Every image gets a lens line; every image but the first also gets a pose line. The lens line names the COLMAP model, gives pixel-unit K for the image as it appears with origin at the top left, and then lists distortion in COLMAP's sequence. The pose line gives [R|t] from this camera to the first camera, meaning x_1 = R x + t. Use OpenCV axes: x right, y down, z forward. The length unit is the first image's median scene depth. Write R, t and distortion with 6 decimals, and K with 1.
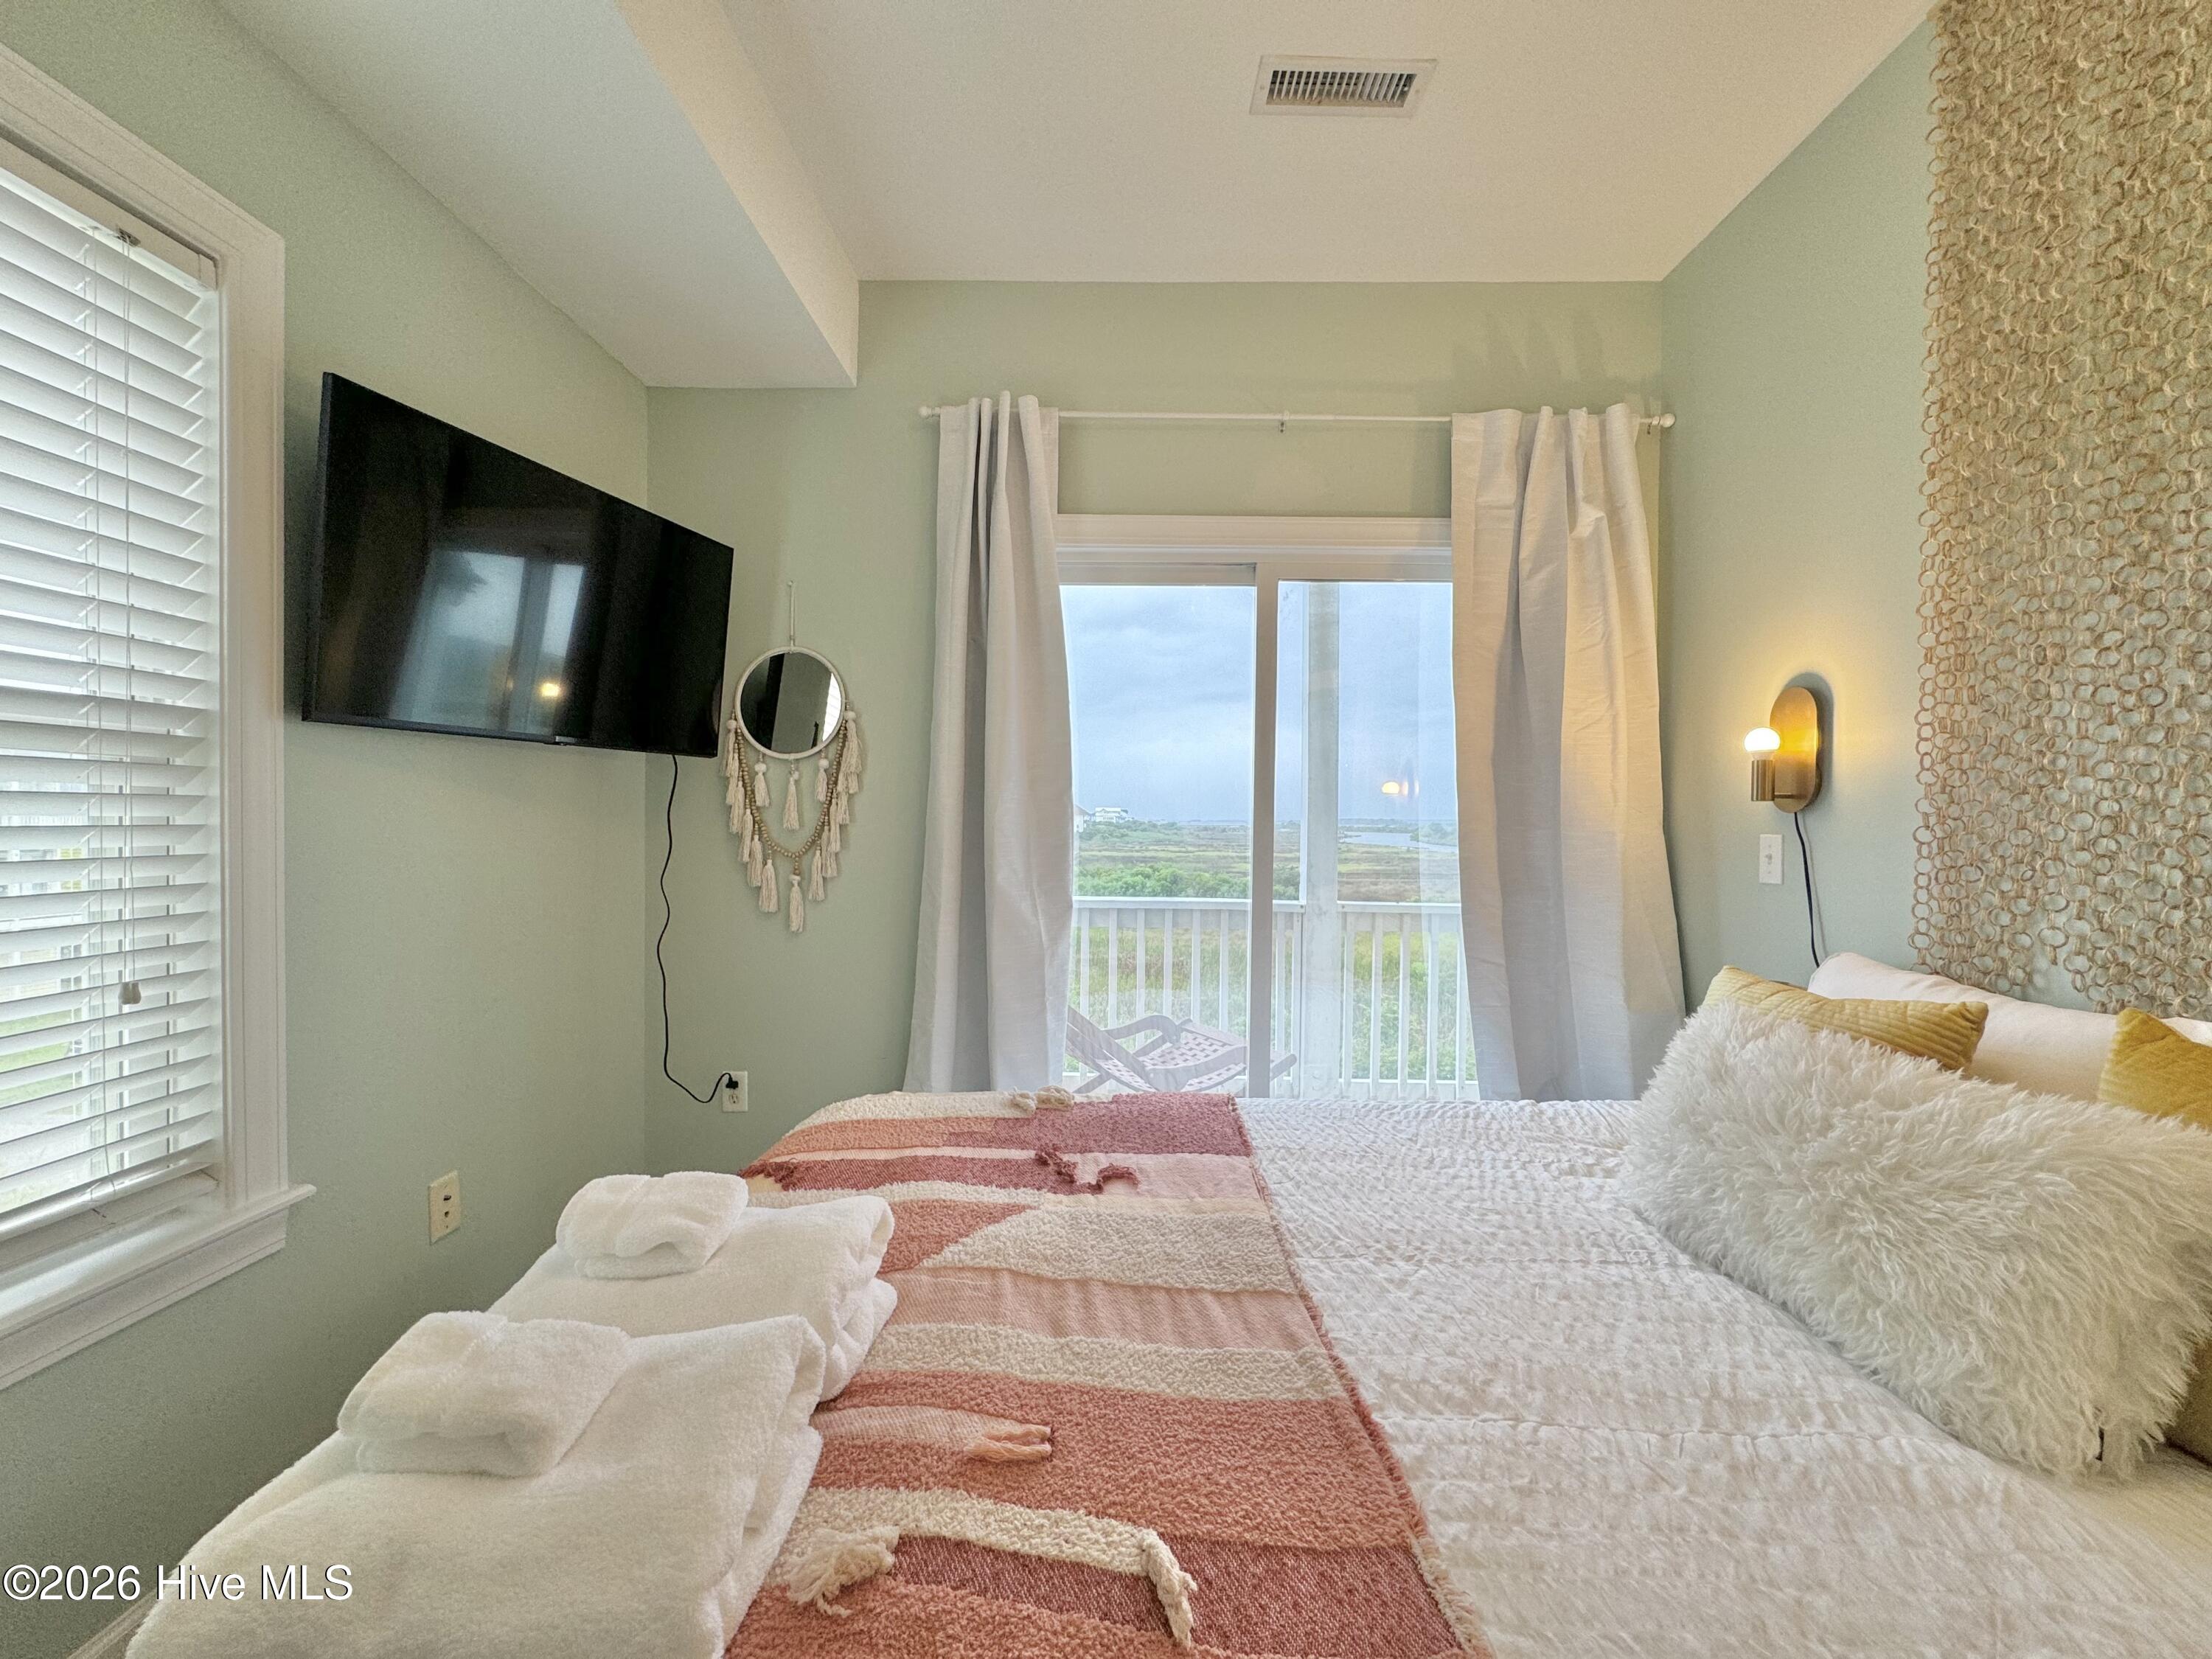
lens RADIAL K [[892.6, 0, 1095.1], [0, 892.6, 819.1], [0, 0, 1]] dist [-0.003874, 0.000431]
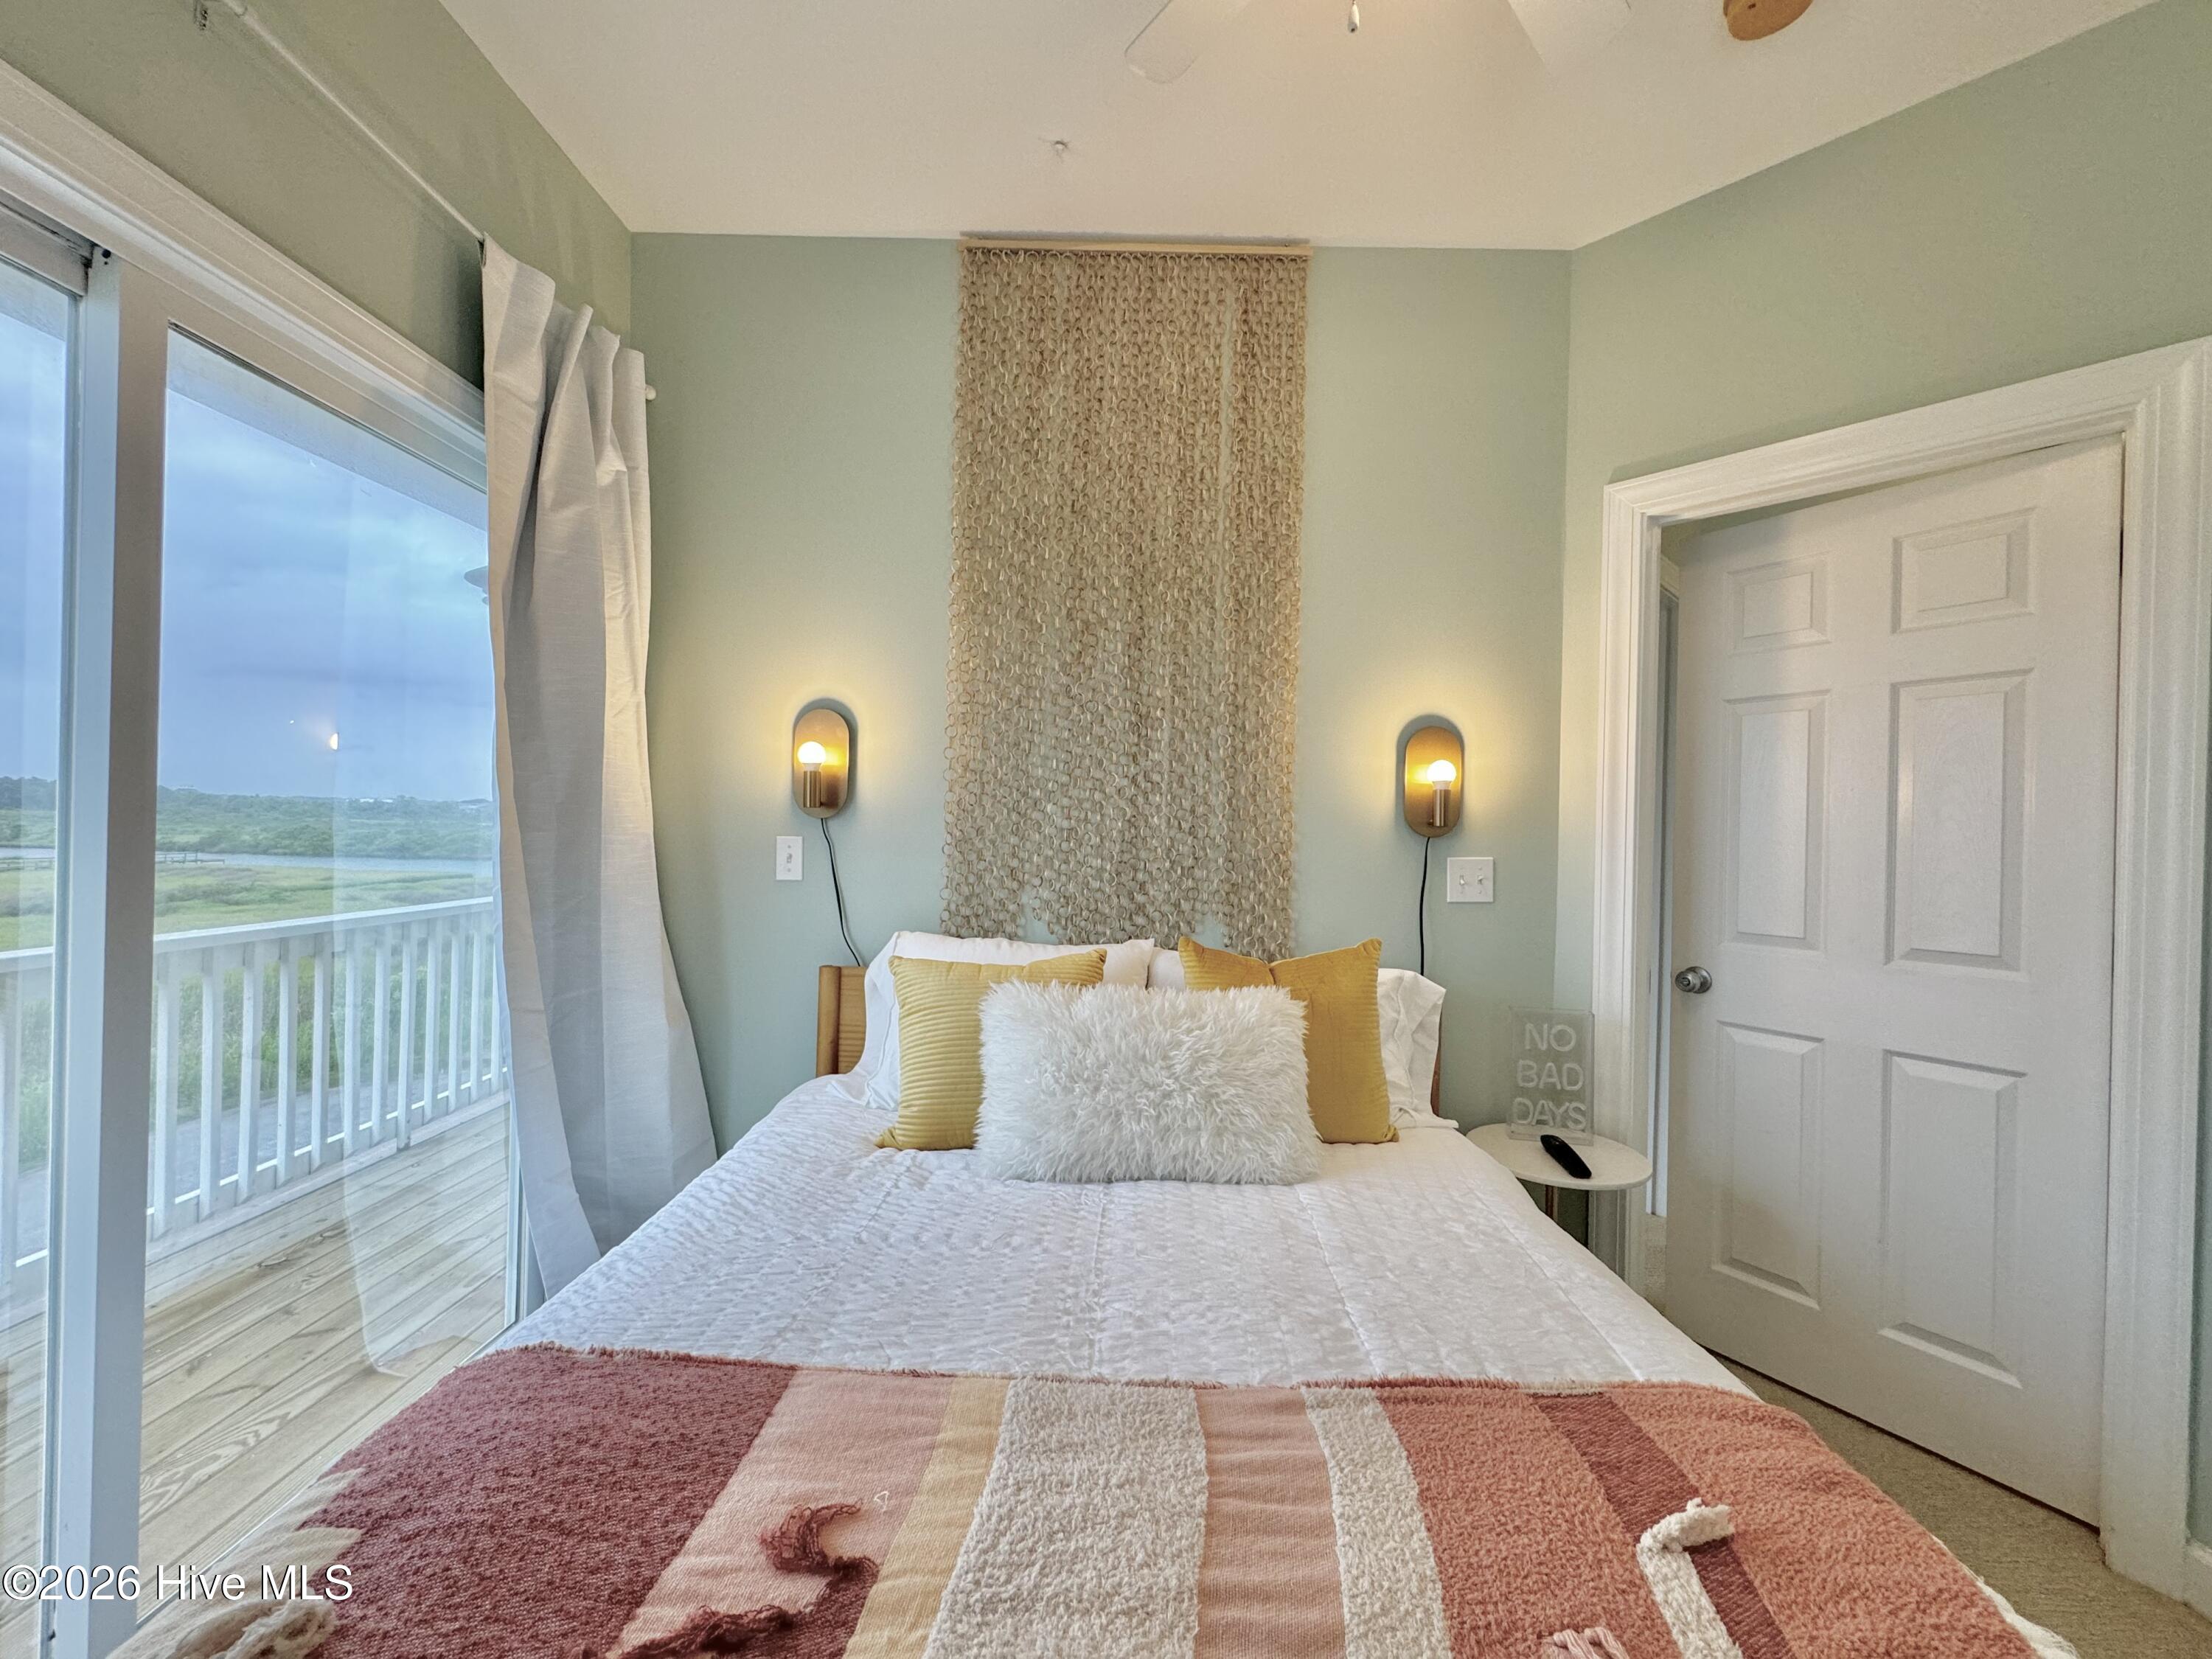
lens RADIAL K [[892.6, 0, 1095.0], [0, 892.6, 834.4], [0, 0, 1]] dist [-0.003874, 0.000431]
pose [[-0.020137, -0.019067, 0.999615, -0.473301], [-0.027312, 0.999456, 0.018514, -0.022654], [-0.999424, -0.026929, -0.020646, 0.827780]]
